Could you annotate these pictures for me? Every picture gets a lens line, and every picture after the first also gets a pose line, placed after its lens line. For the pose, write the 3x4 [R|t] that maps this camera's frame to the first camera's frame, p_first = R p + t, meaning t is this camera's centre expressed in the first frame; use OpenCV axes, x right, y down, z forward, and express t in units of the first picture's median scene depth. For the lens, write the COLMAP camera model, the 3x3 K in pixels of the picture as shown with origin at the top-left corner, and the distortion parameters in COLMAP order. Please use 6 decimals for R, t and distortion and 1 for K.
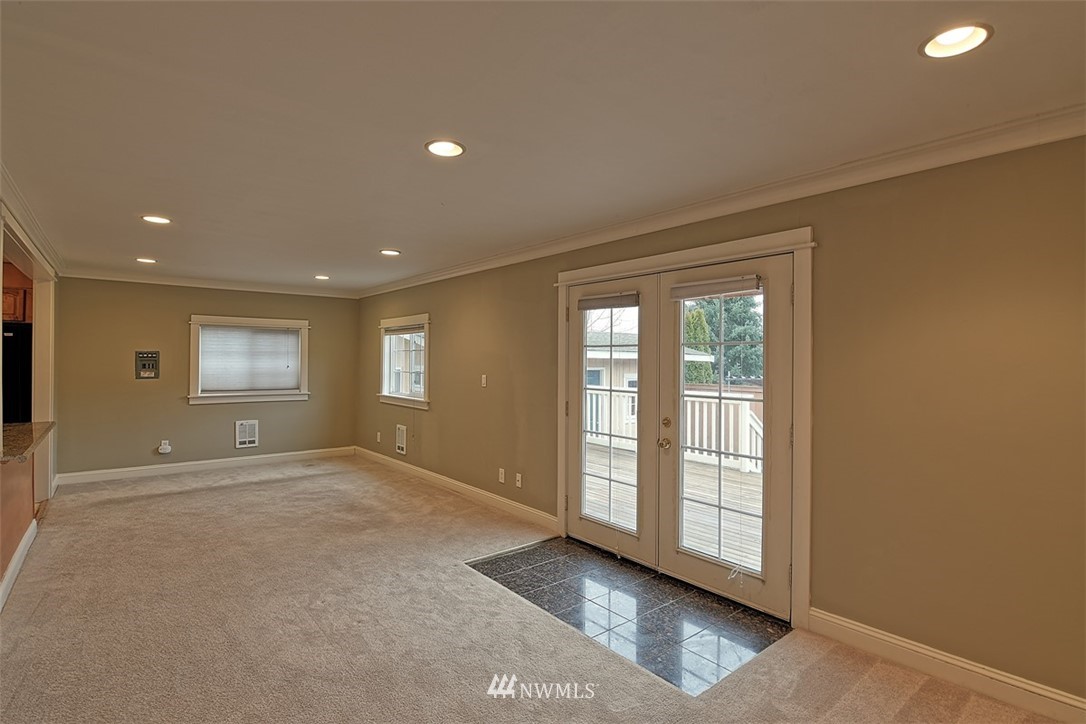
lens RADIAL K [[529.0, 0, 546.7], [0, 529.0, 356.3], [0, 0, 1]] dist [-0.012325, -0.004138]
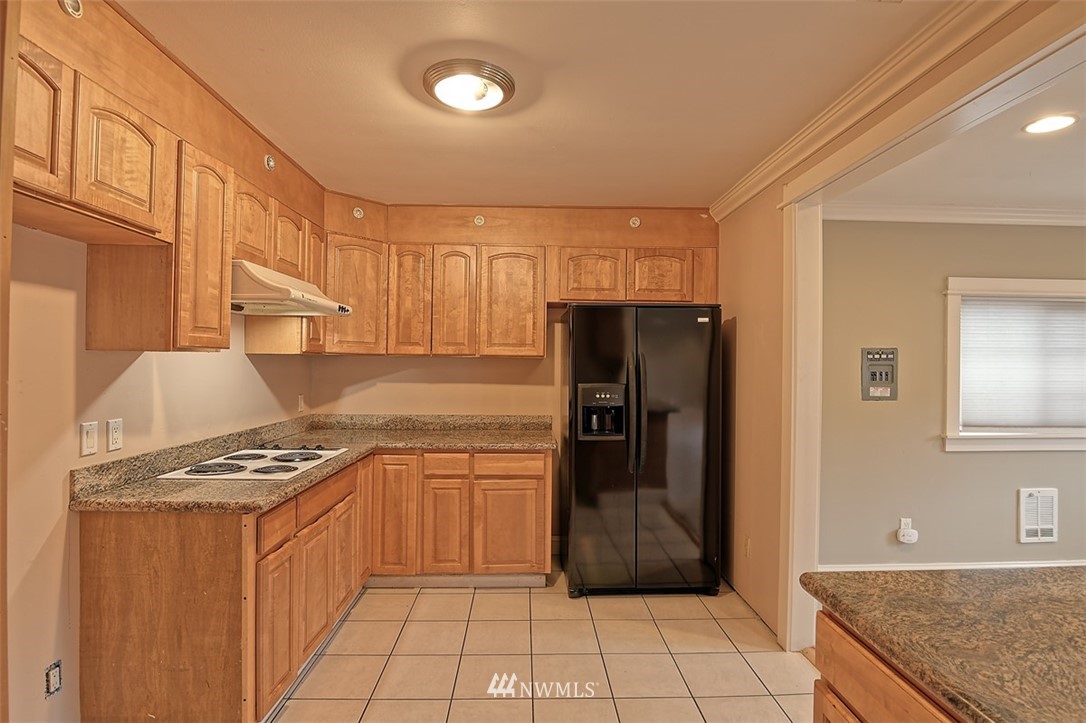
lens RADIAL K [[529.0, 0, 549.5], [0, 529.0, 362.4], [0, 0, 1]] dist [-0.012325, -0.004138]
pose [[0.794464, 0.001548, -0.607309, -0.668447], [0.002233, 0.999983, 0.005470, 0.000921], [0.607307, -0.005701, 0.794447, 0.353377]]
